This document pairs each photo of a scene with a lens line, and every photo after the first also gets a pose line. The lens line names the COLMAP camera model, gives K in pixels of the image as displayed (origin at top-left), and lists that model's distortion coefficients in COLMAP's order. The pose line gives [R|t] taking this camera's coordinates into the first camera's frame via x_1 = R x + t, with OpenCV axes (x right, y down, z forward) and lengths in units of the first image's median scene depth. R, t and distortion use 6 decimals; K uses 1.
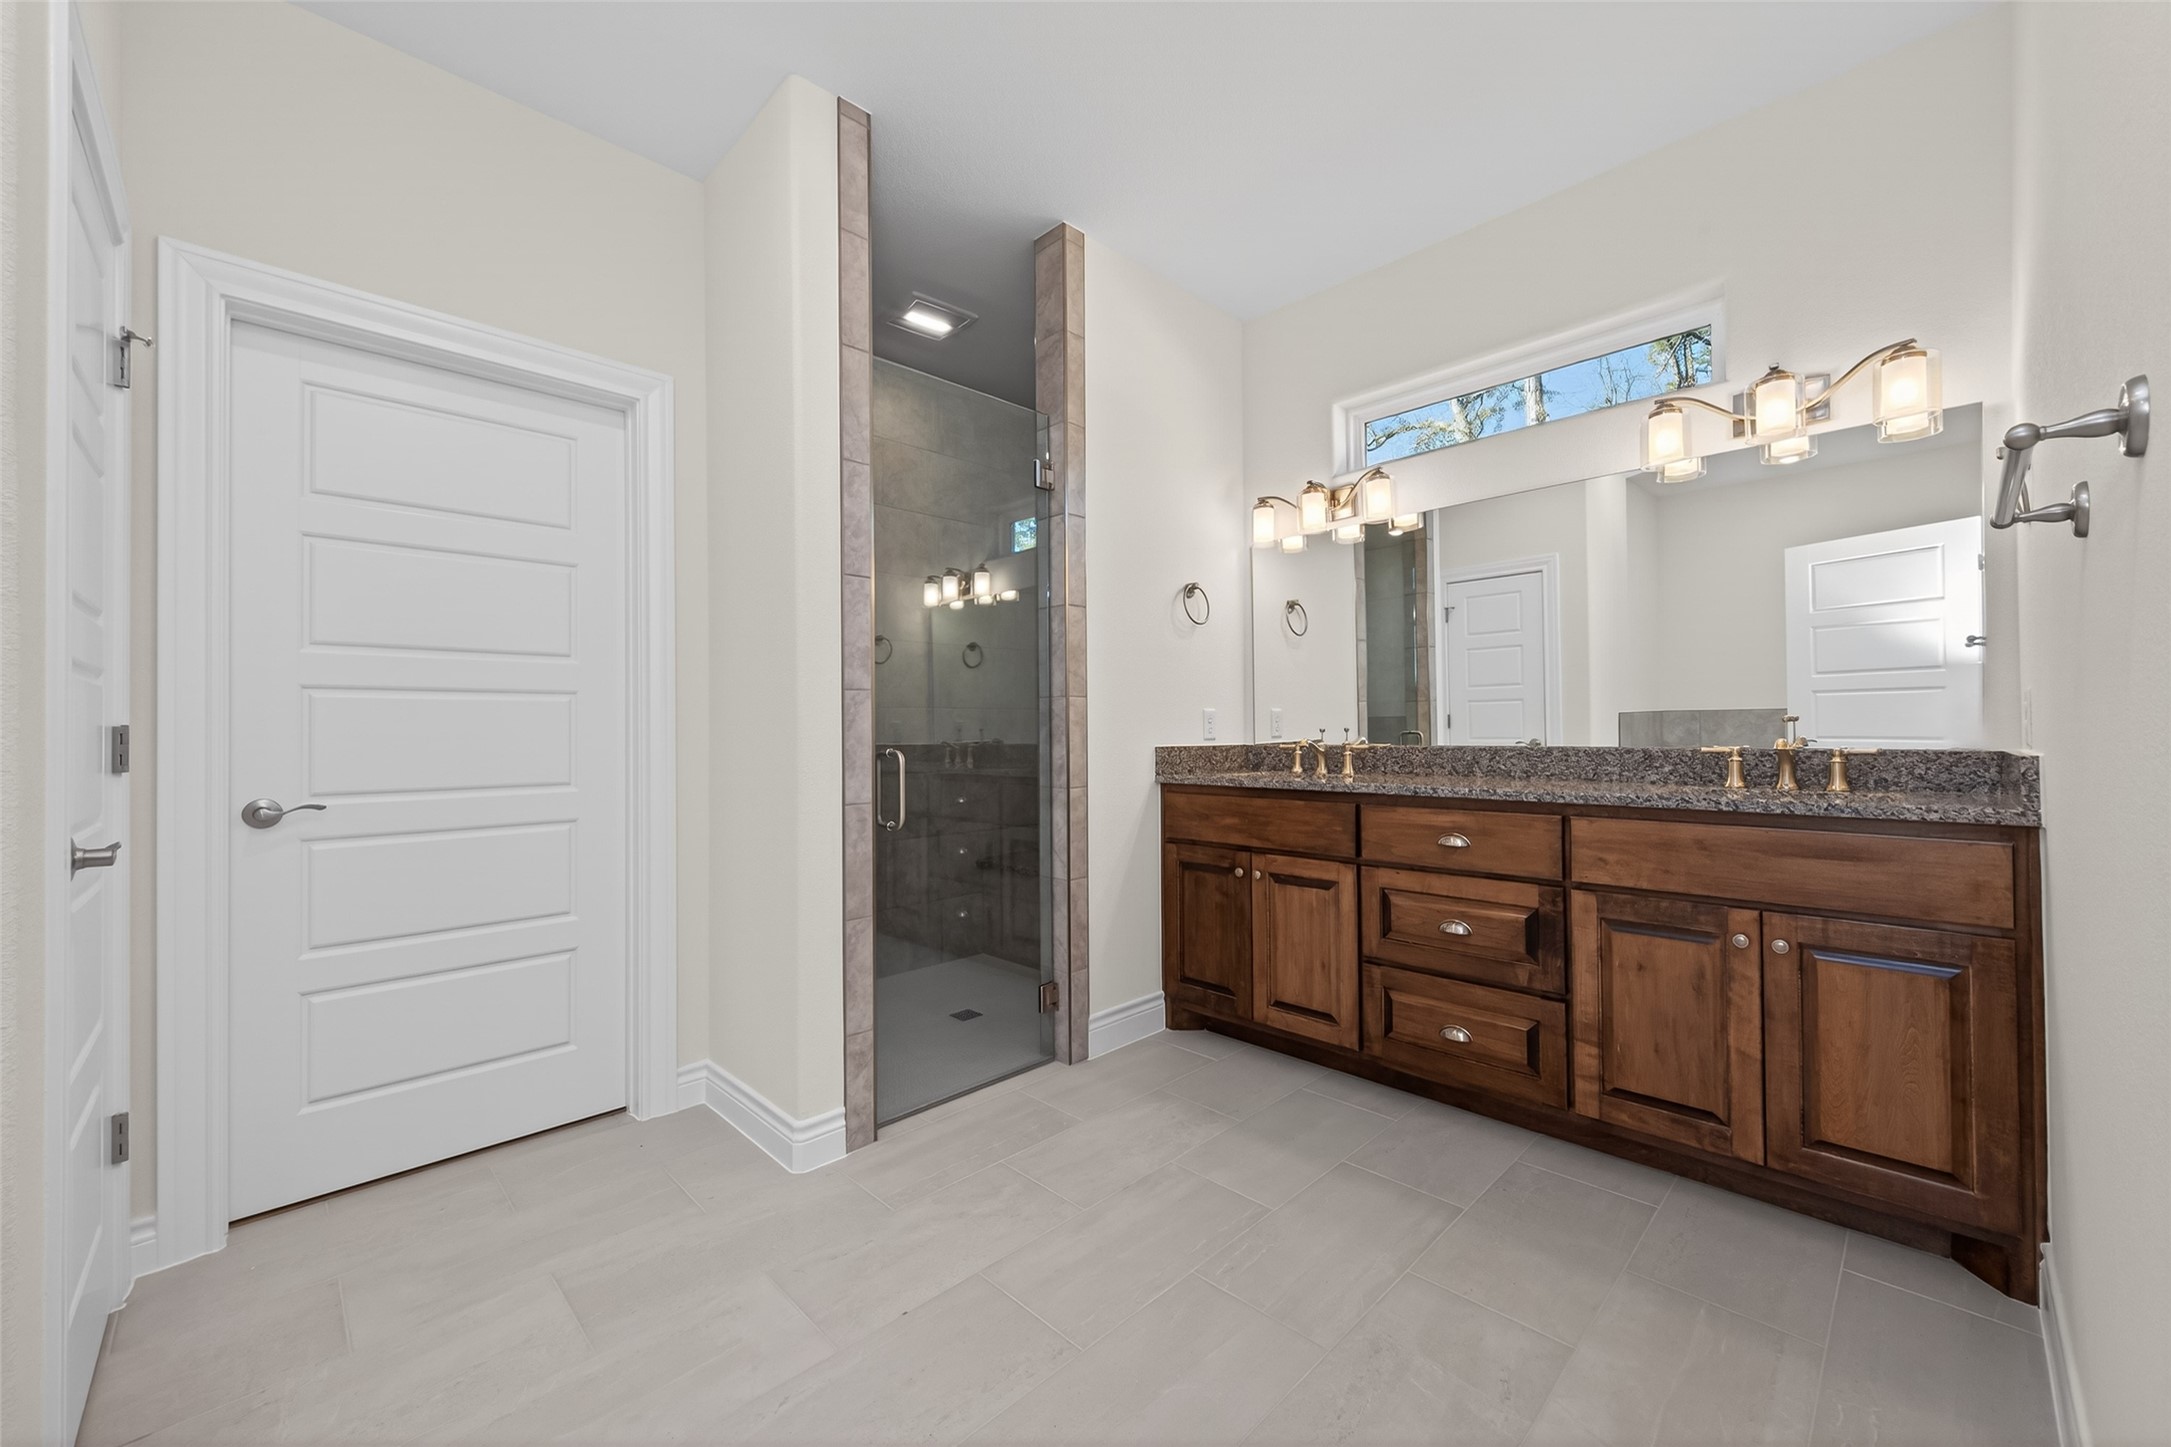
lens RADIAL K [[852.2, 0, 1104.7], [0, 852.2, 723.0], [0, 0, 1]] dist [-0.001987, -0.001268]
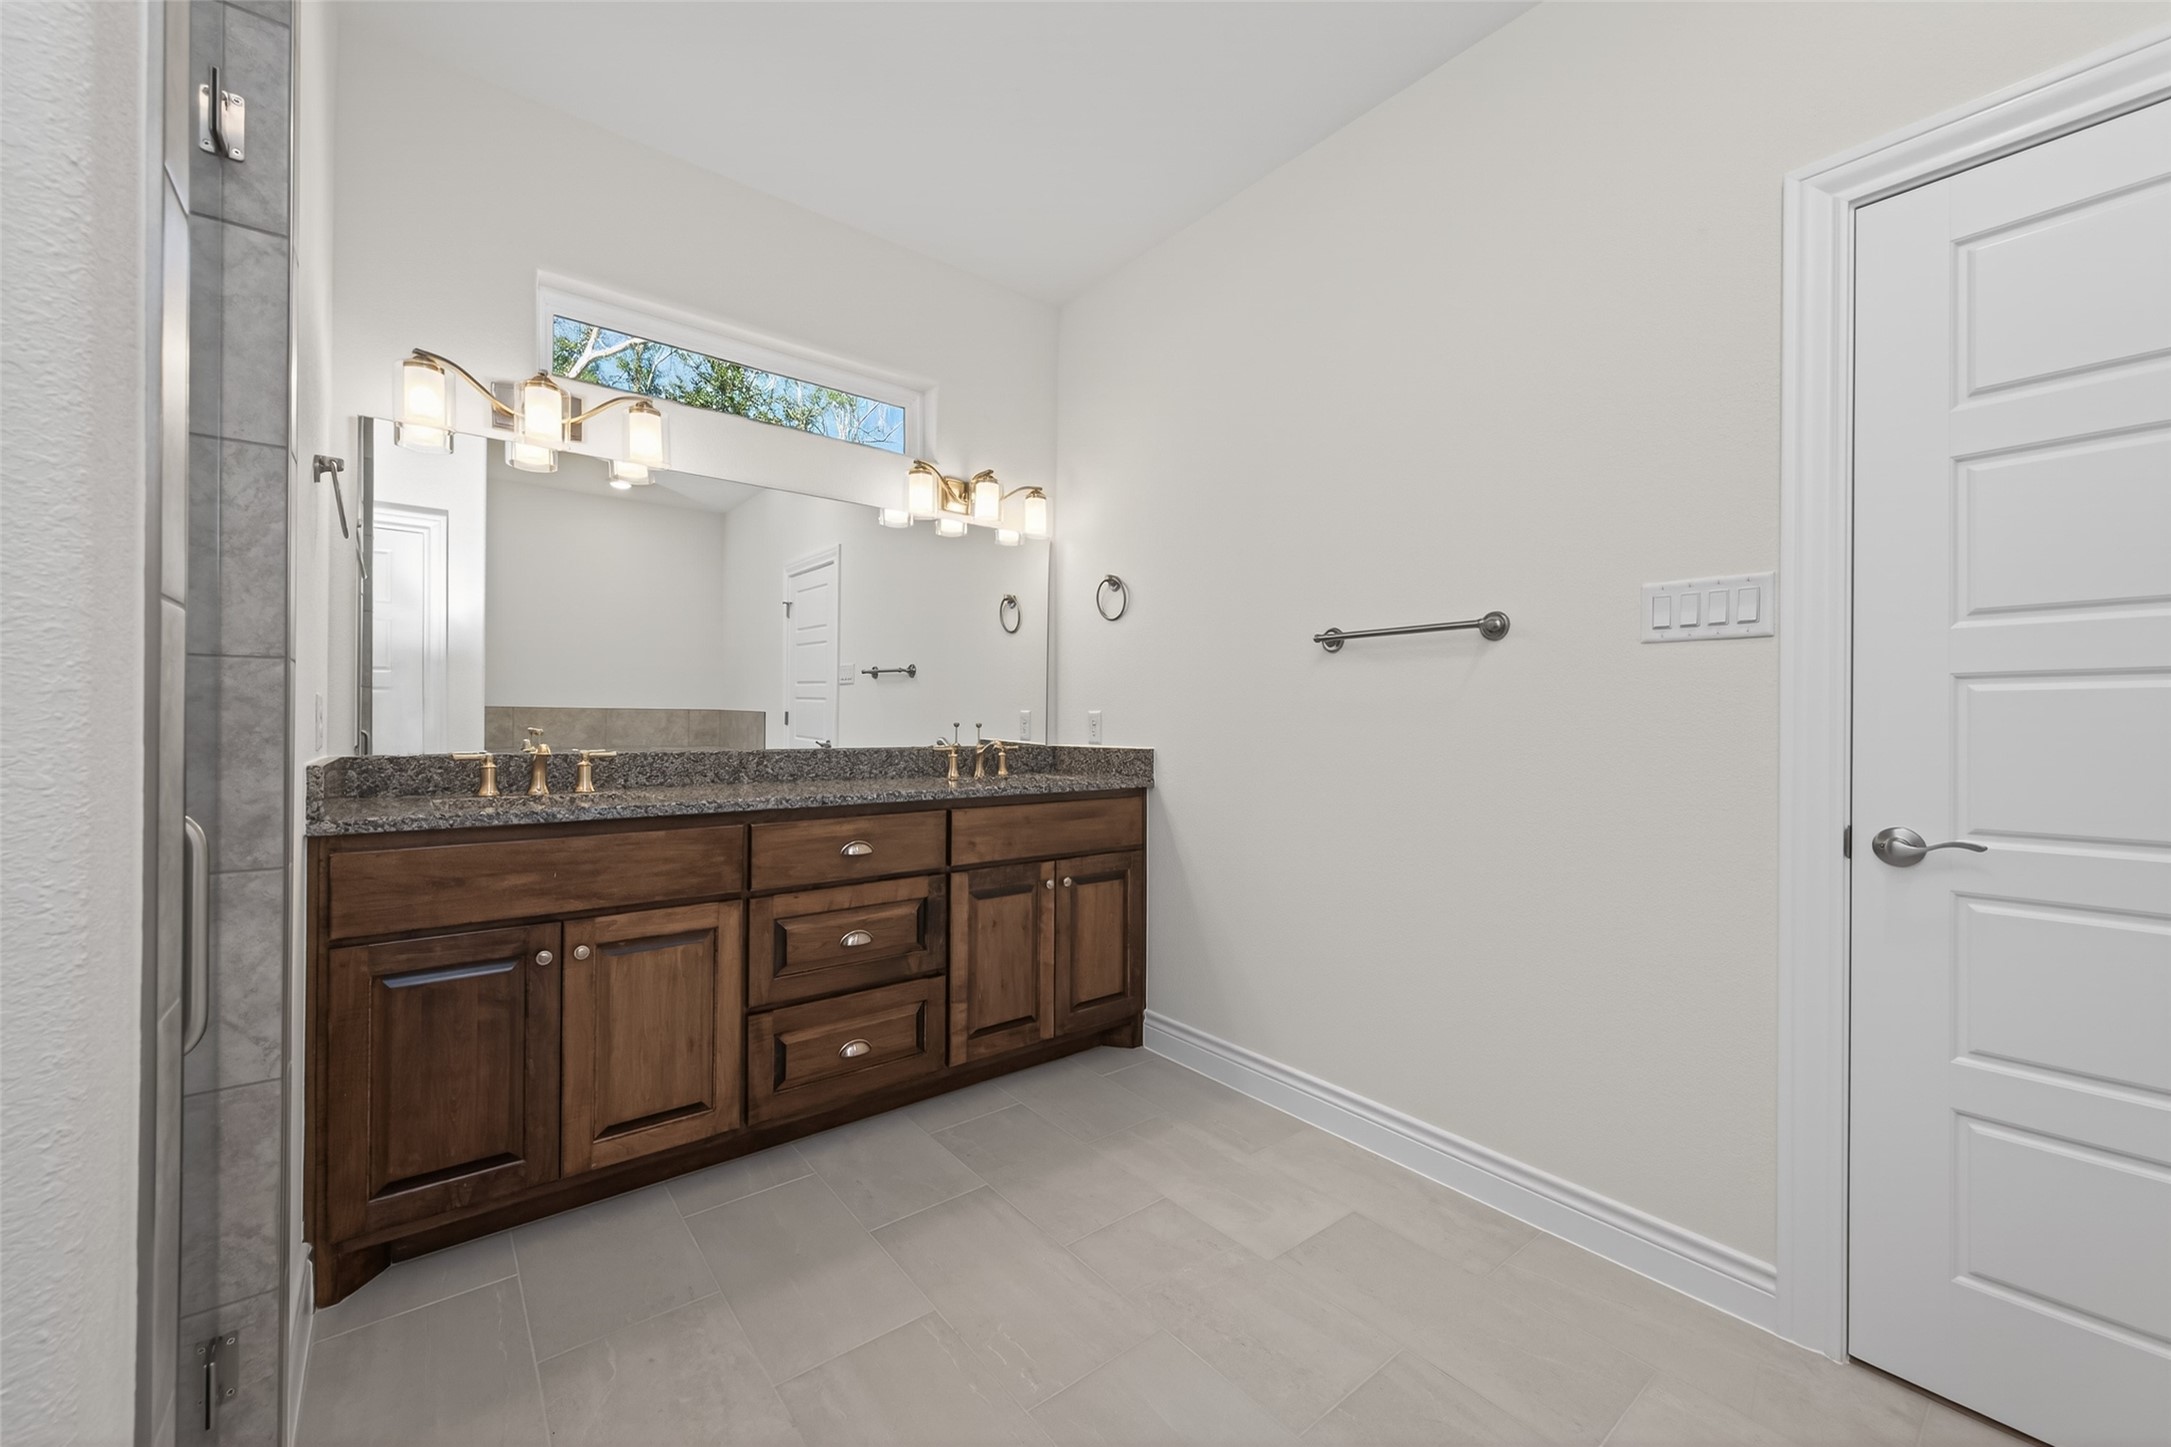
lens RADIAL K [[852.2, 0, 1100.5], [0, 852.2, 713.6], [0, 0, 1]] dist [-0.001987, -0.001268]
pose [[0.085195, 0.014885, 0.996253, -0.535367], [-0.021145, 0.999690, -0.013128, -0.009016], [-0.996140, -0.019947, 0.085484, 0.645988]]
